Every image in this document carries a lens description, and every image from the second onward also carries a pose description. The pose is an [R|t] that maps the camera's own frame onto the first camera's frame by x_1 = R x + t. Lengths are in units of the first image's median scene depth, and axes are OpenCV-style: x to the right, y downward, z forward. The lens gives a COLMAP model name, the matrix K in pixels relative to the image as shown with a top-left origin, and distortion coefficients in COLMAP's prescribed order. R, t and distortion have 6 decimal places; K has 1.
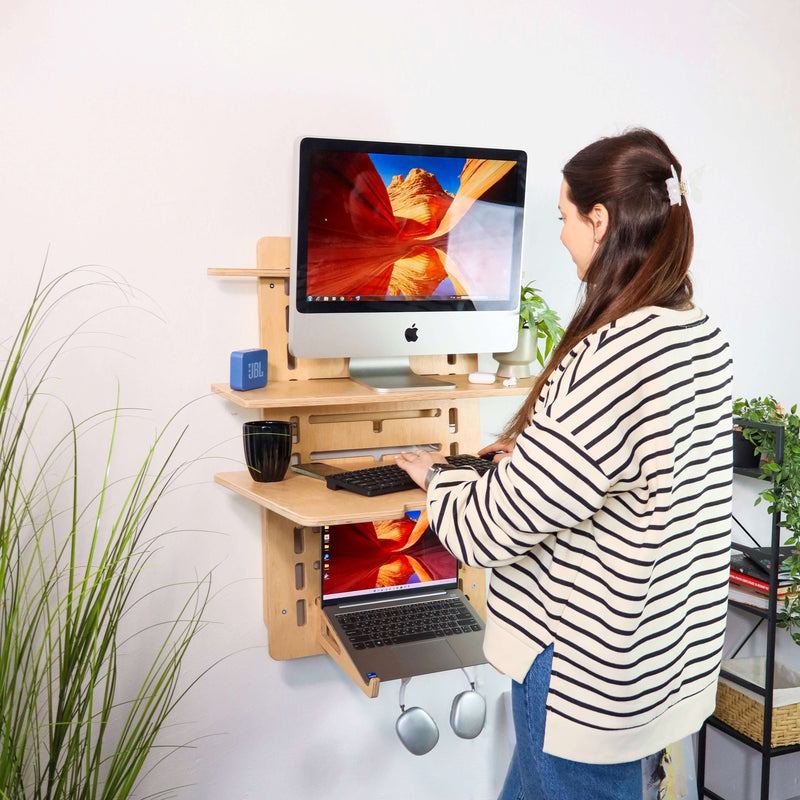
lens RADIAL K [[1074.6, 0, 400.0], [0, 1074.6, 400.0], [0, 0, 1]] dist [-0.020762, -0.025985]
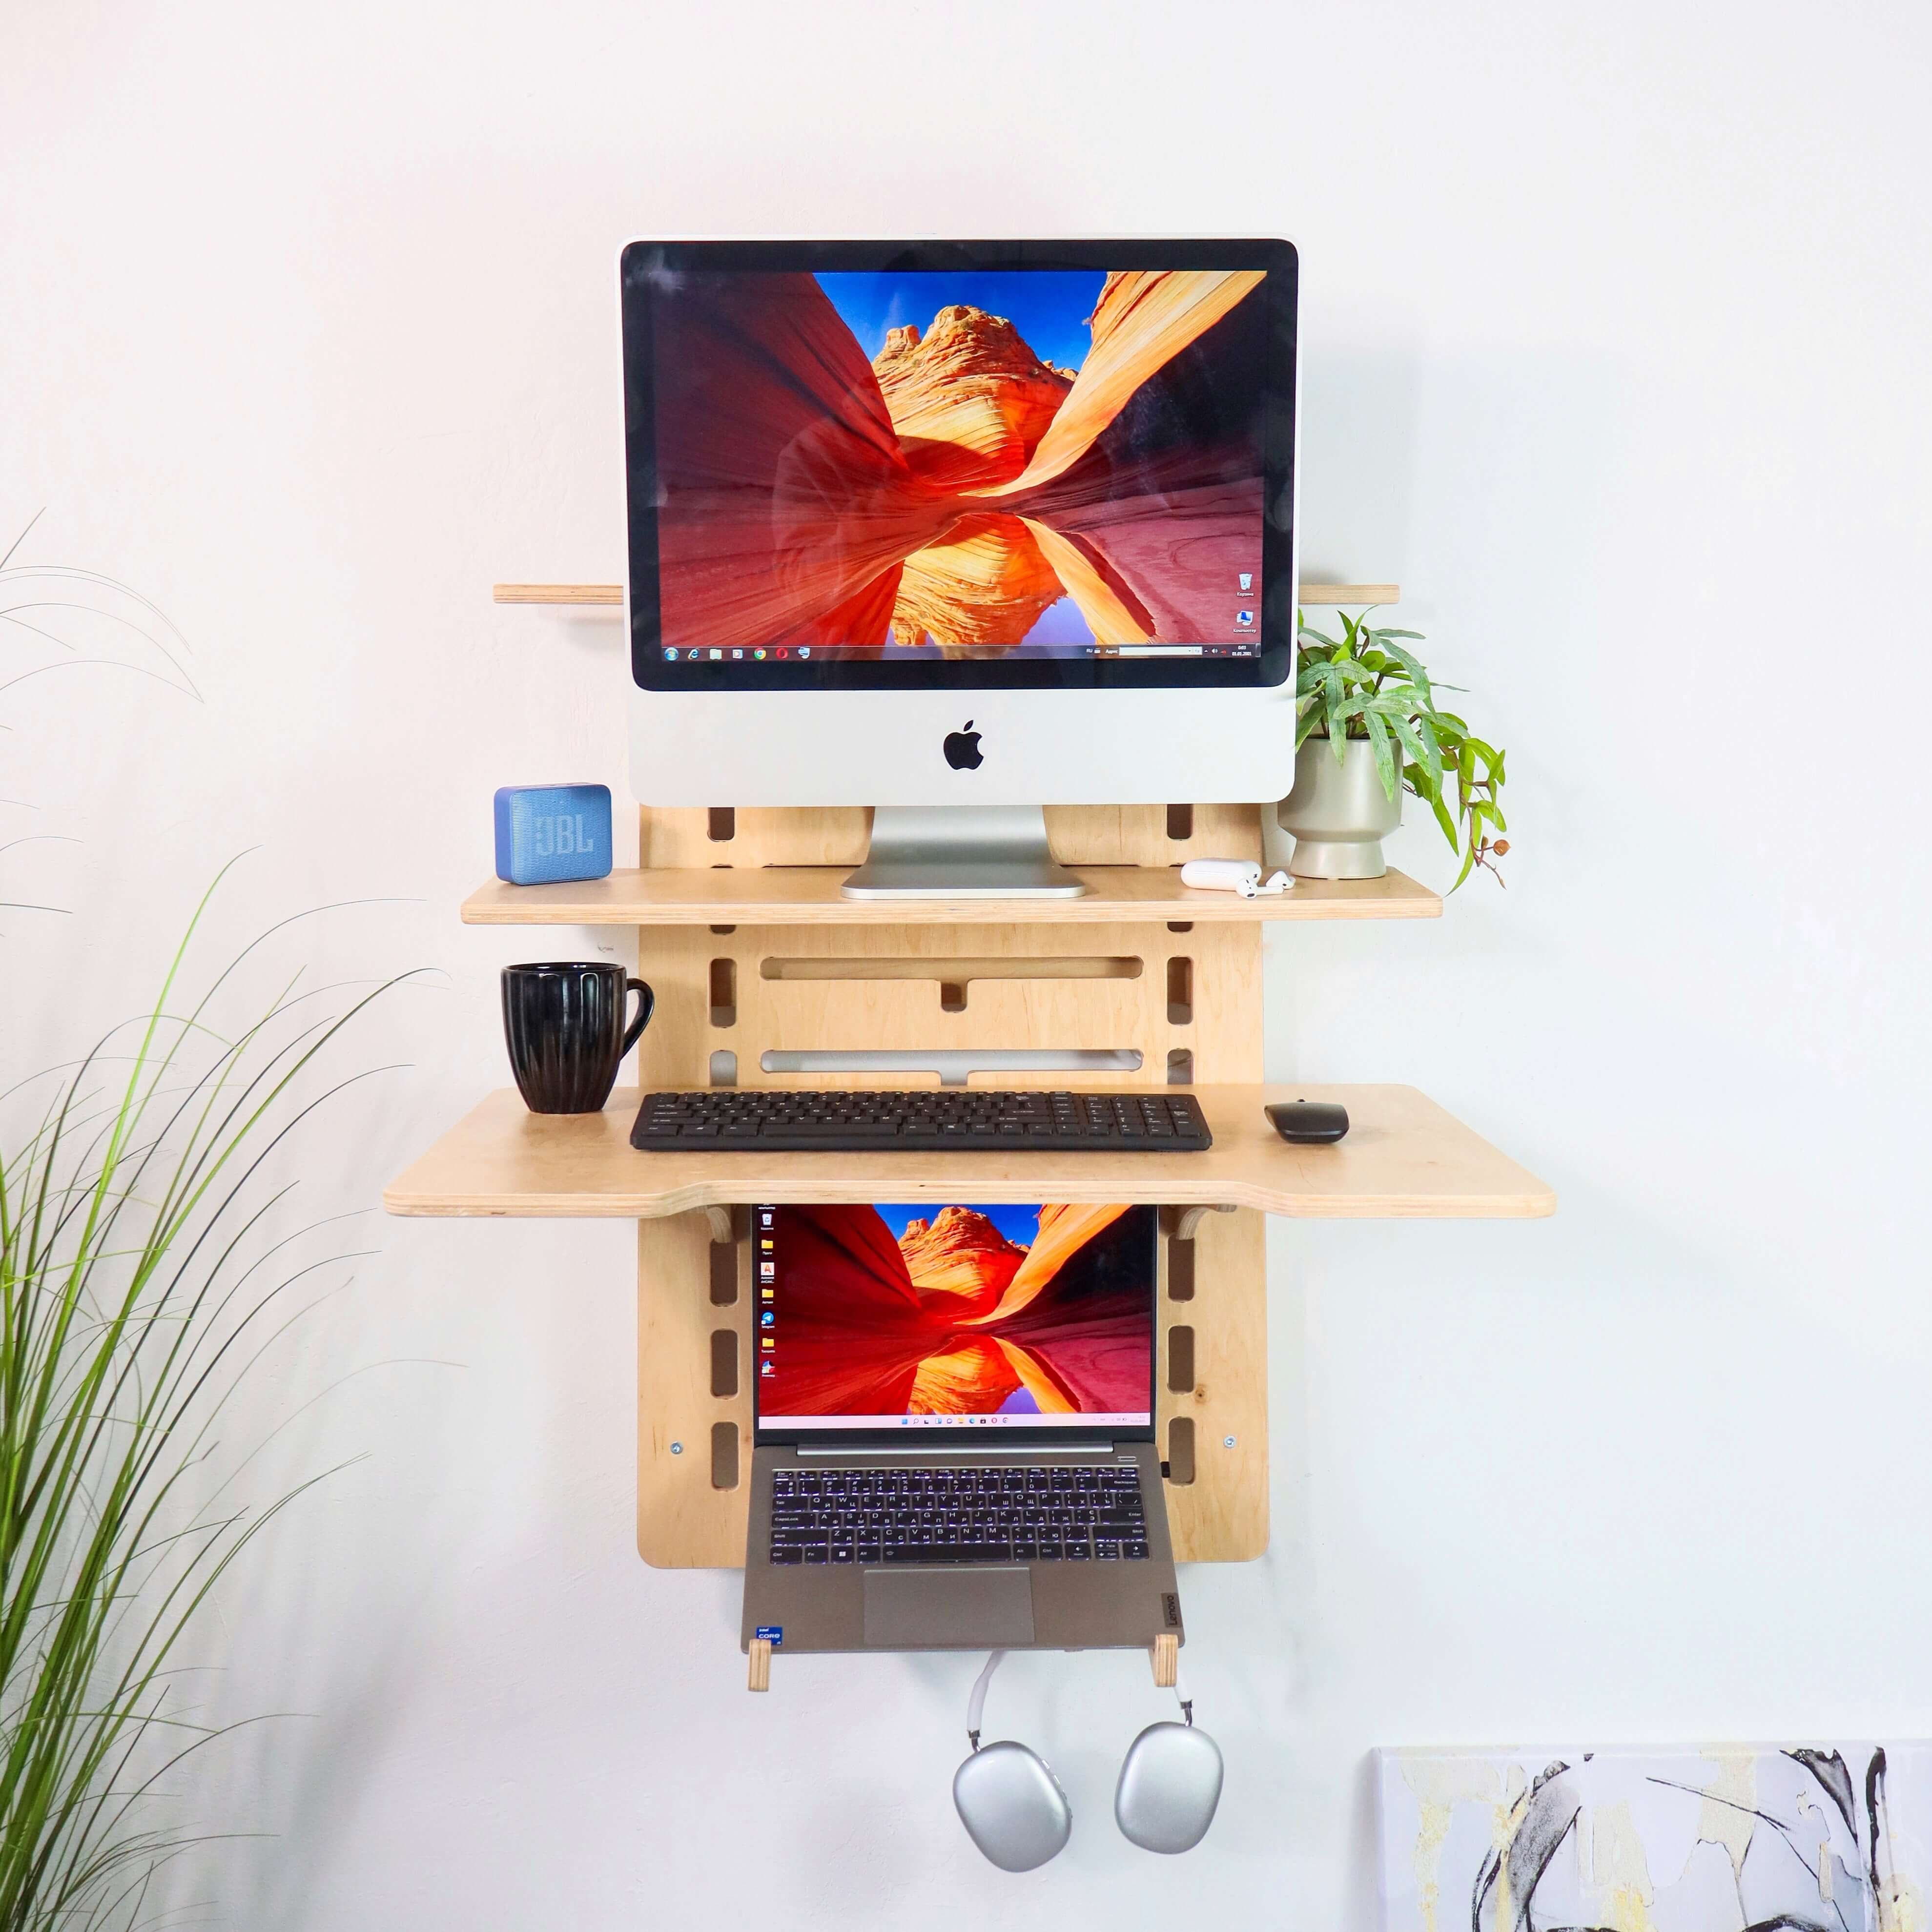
lens RADIAL K [[2595.2, 0, 966.0], [0, 2595.2, 966.0], [0, 0, 1]] dist [-0.020762, -0.025985]
pose [[0.912884, 0.037129, -0.406527, 0.376947], [-0.038039, 0.999259, 0.005846, 0.009349], [0.406442, 0.010127, 0.913620, 0.166372]]
